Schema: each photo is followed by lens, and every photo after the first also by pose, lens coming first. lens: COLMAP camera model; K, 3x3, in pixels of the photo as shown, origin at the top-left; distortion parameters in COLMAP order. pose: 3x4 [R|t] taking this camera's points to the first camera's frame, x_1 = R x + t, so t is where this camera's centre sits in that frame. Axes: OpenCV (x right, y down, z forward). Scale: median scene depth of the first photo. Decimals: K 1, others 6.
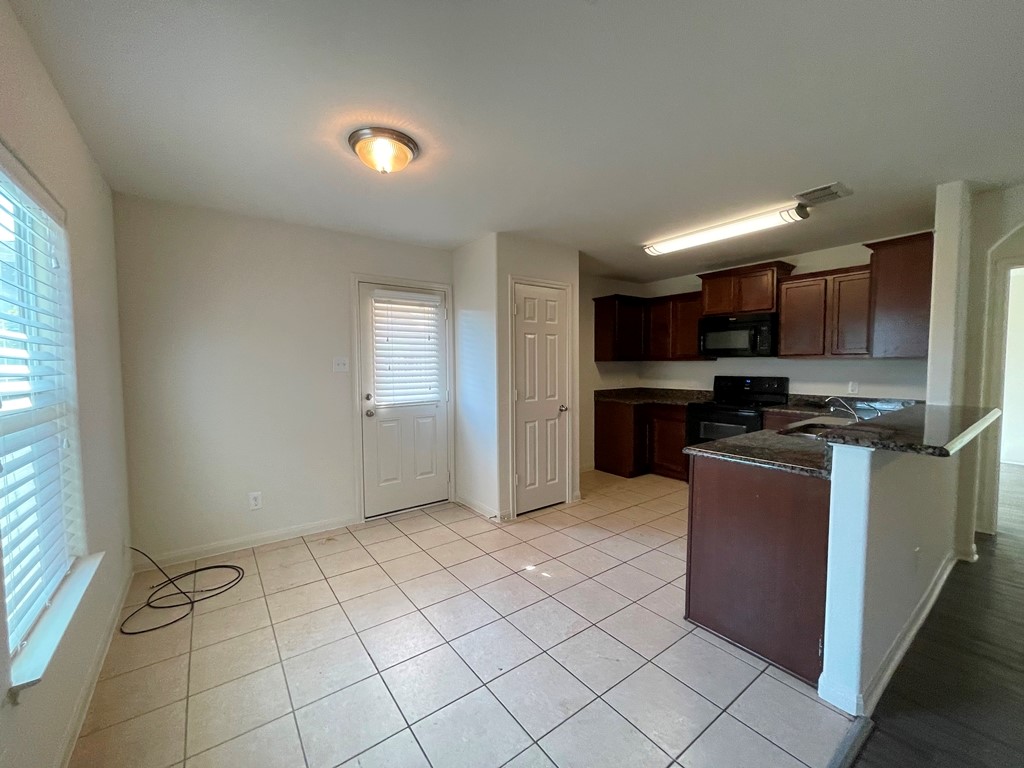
lens RADIAL K [[413.5, 0, 512.4], [0, 413.5, 386.2], [0, 0, 1]] dist [0.000121, 0.001968]
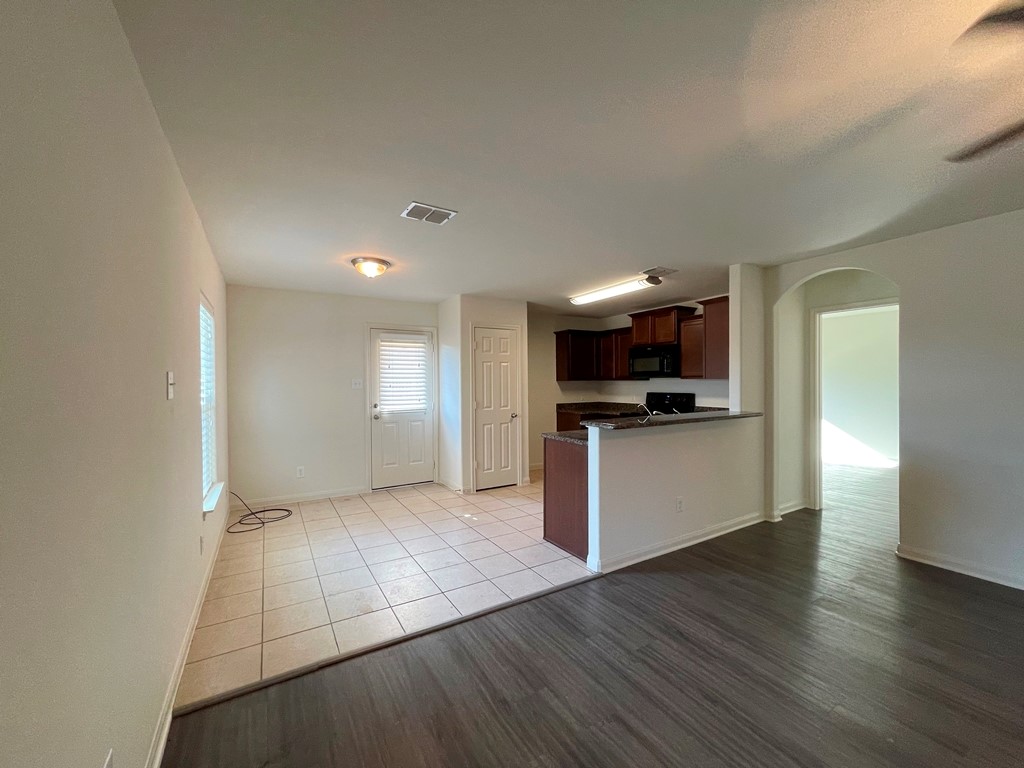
lens RADIAL K [[413.5, 0, 512.4], [0, 413.5, 385.0], [0, 0, 1]] dist [0.000121, 0.001968]
pose [[0.994876, -0.000643, -0.101096, 0.268647], [-0.004147, 0.998879, -0.047157, 0.018454], [0.101013, 0.047334, 0.993758, -0.393167]]
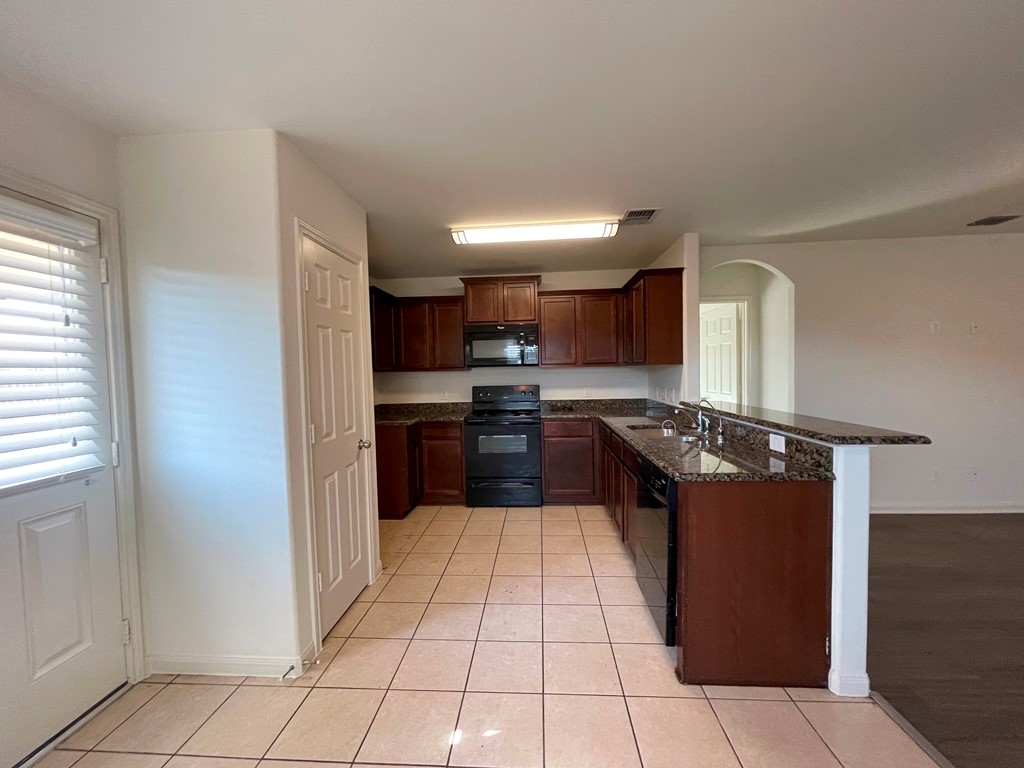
lens RADIAL K [[413.5, 0, 509.5], [0, 413.5, 386.5], [0, 0, 1]] dist [0.000121, 0.001968]
pose [[0.649687, -0.039321, 0.759184, -0.233830], [0.061236, 0.998123, -0.000708, -0.024700], [-0.757732, 0.046949, 0.650875, 0.406545]]
